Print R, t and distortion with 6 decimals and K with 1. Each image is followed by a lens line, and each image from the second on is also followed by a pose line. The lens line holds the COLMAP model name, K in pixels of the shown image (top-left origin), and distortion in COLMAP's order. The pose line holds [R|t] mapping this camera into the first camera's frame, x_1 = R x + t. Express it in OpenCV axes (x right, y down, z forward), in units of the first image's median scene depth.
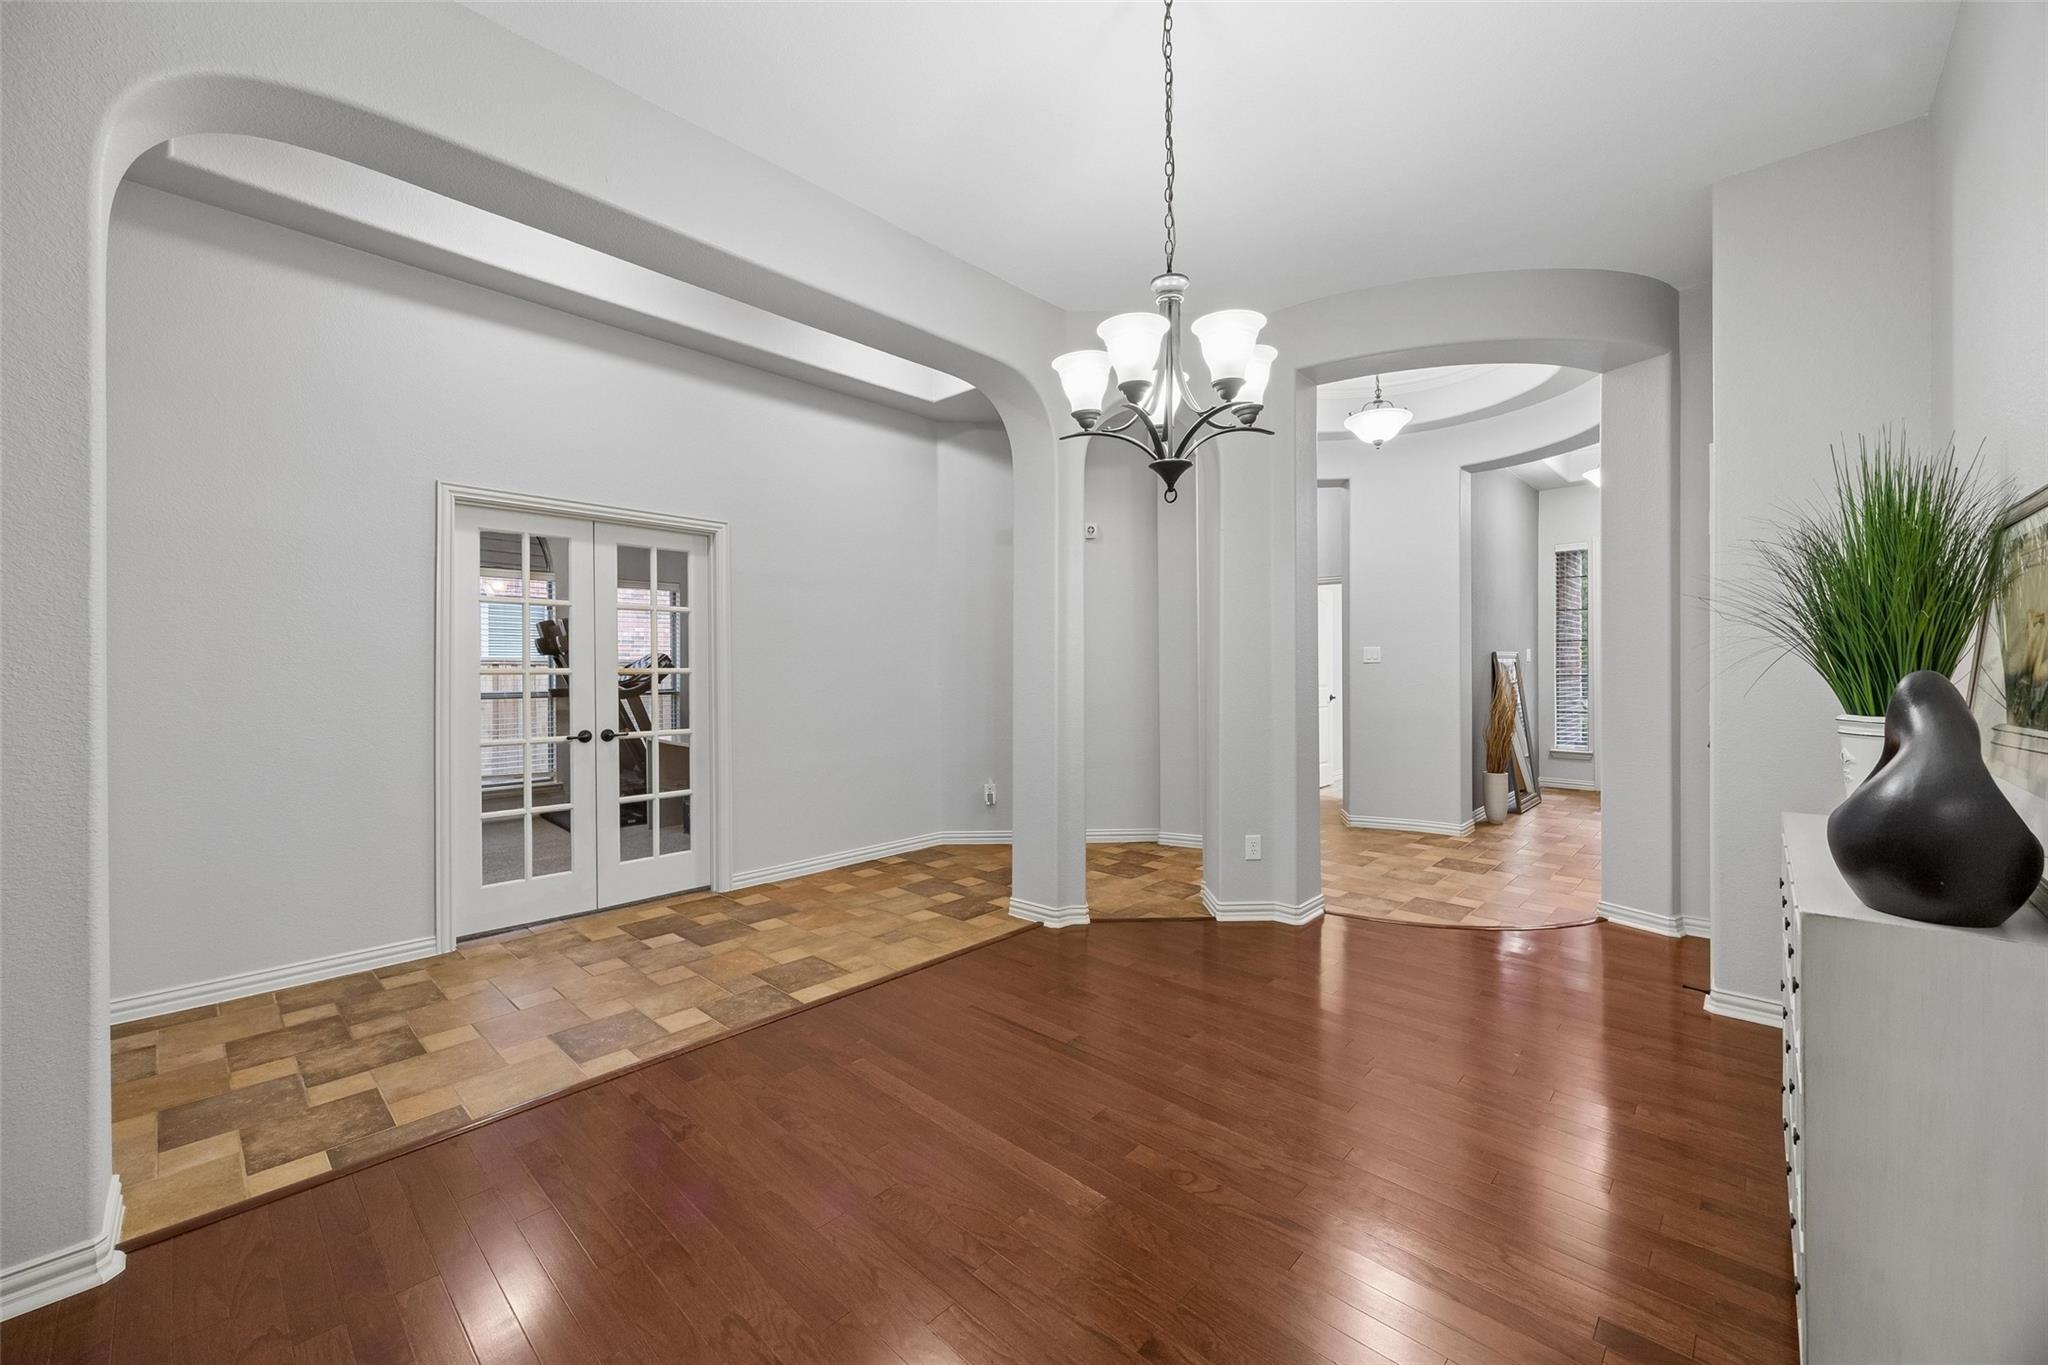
lens RADIAL K [[793.3, 0, 1021.2], [0, 793.3, 673.5], [0, 0, 1]] dist [-0.005519, 0.001189]
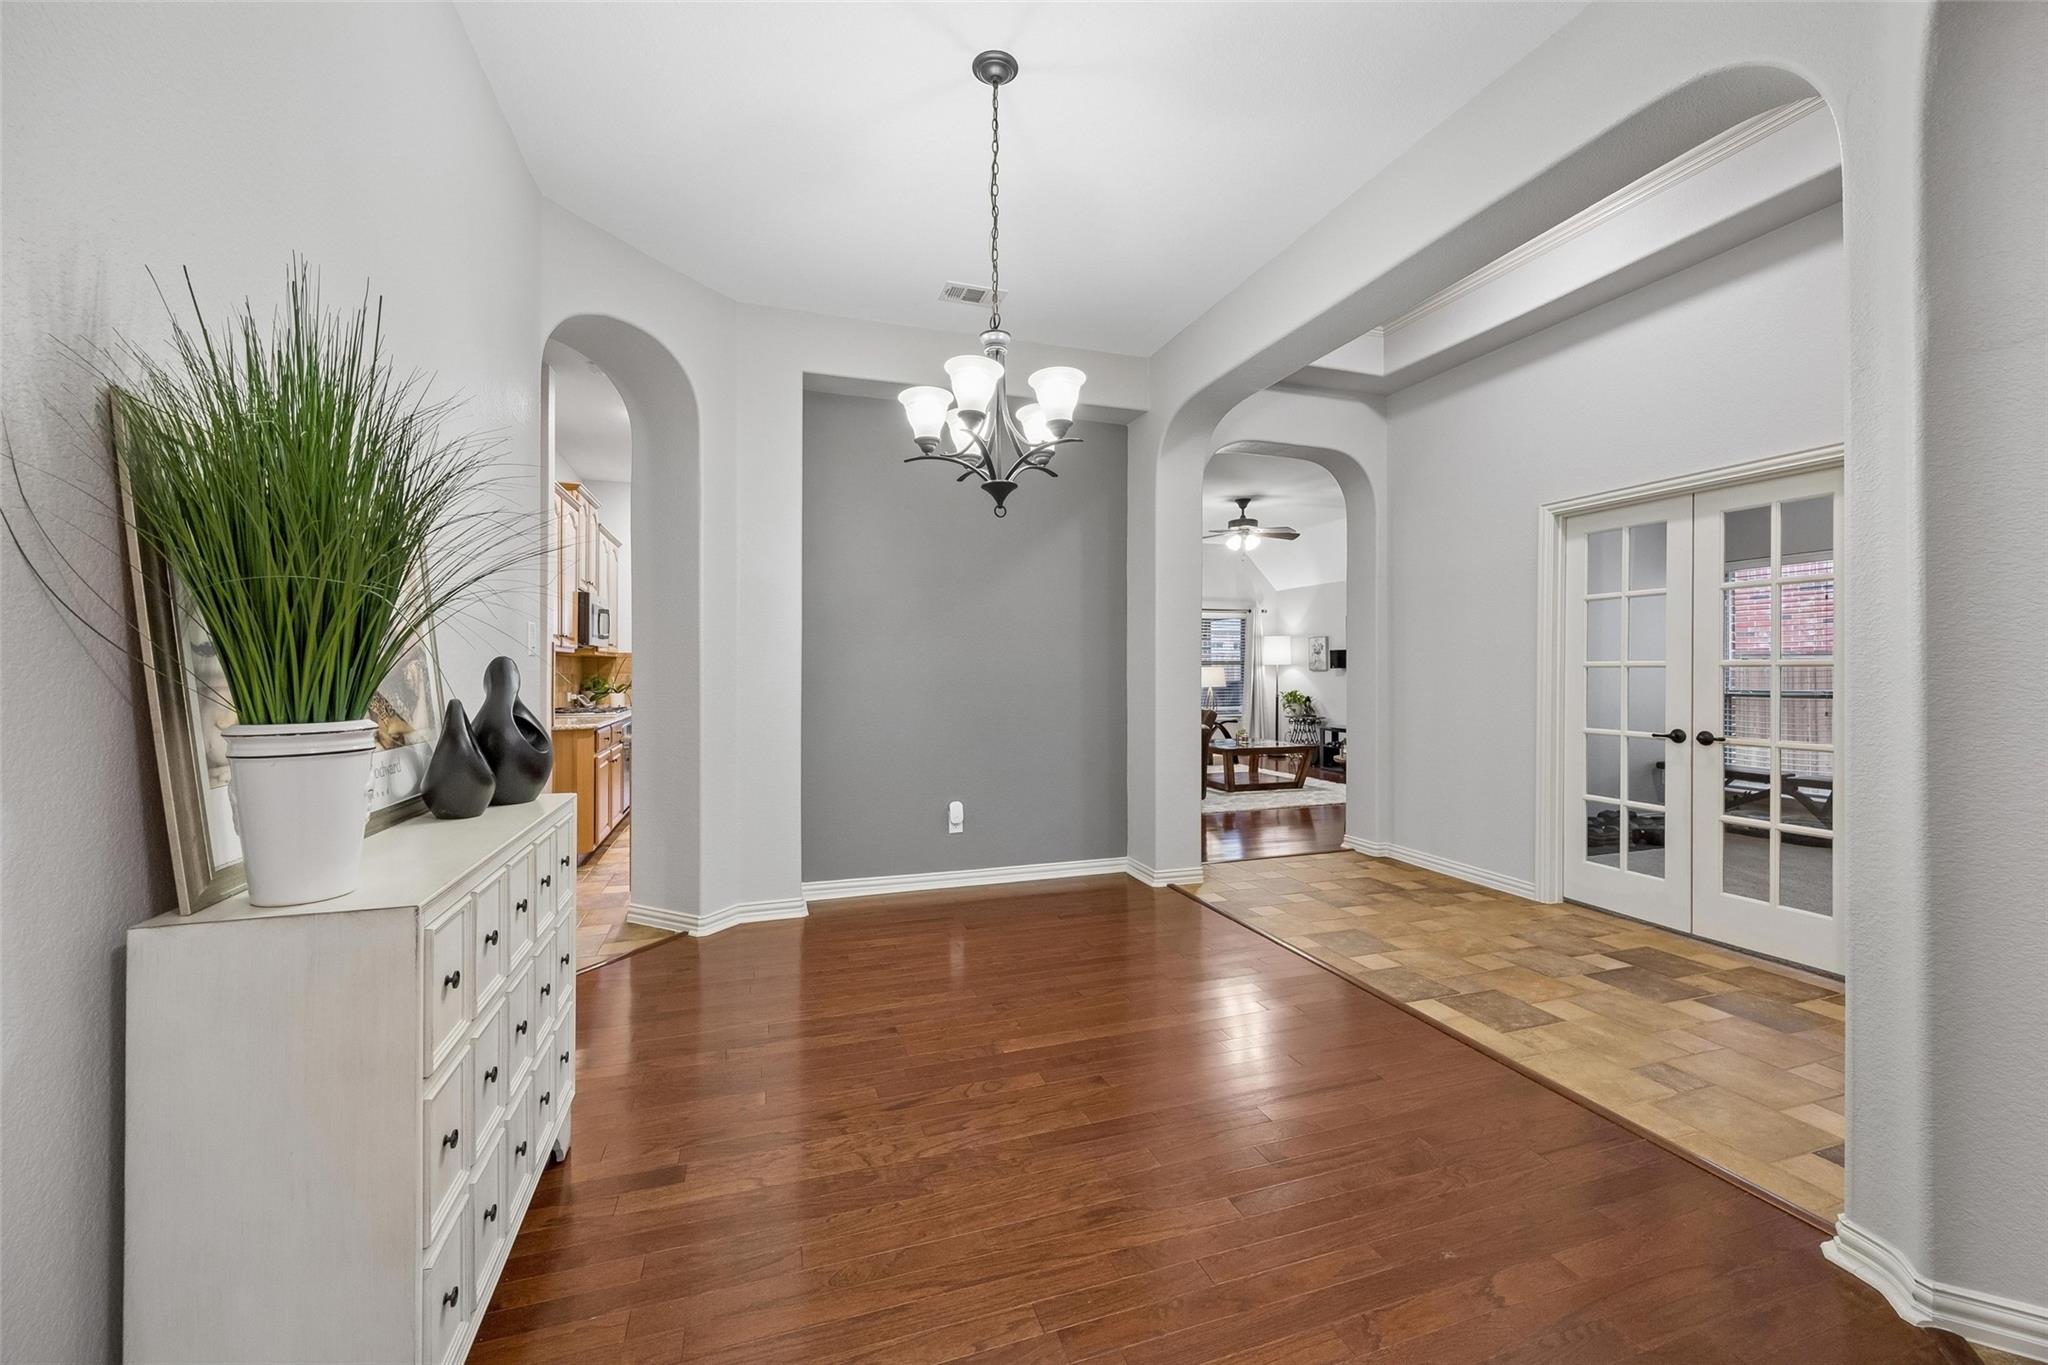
lens RADIAL K [[793.3, 0, 1040.8], [0, 793.3, 671.2], [0, 0, 1]] dist [-0.005519, 0.001189]
pose [[-0.476145, -0.001508, -0.879366, 0.642973], [-0.001634, 0.999998, -0.000830, 0.007650], [0.879366, 0.001042, -0.476146, 0.860655]]
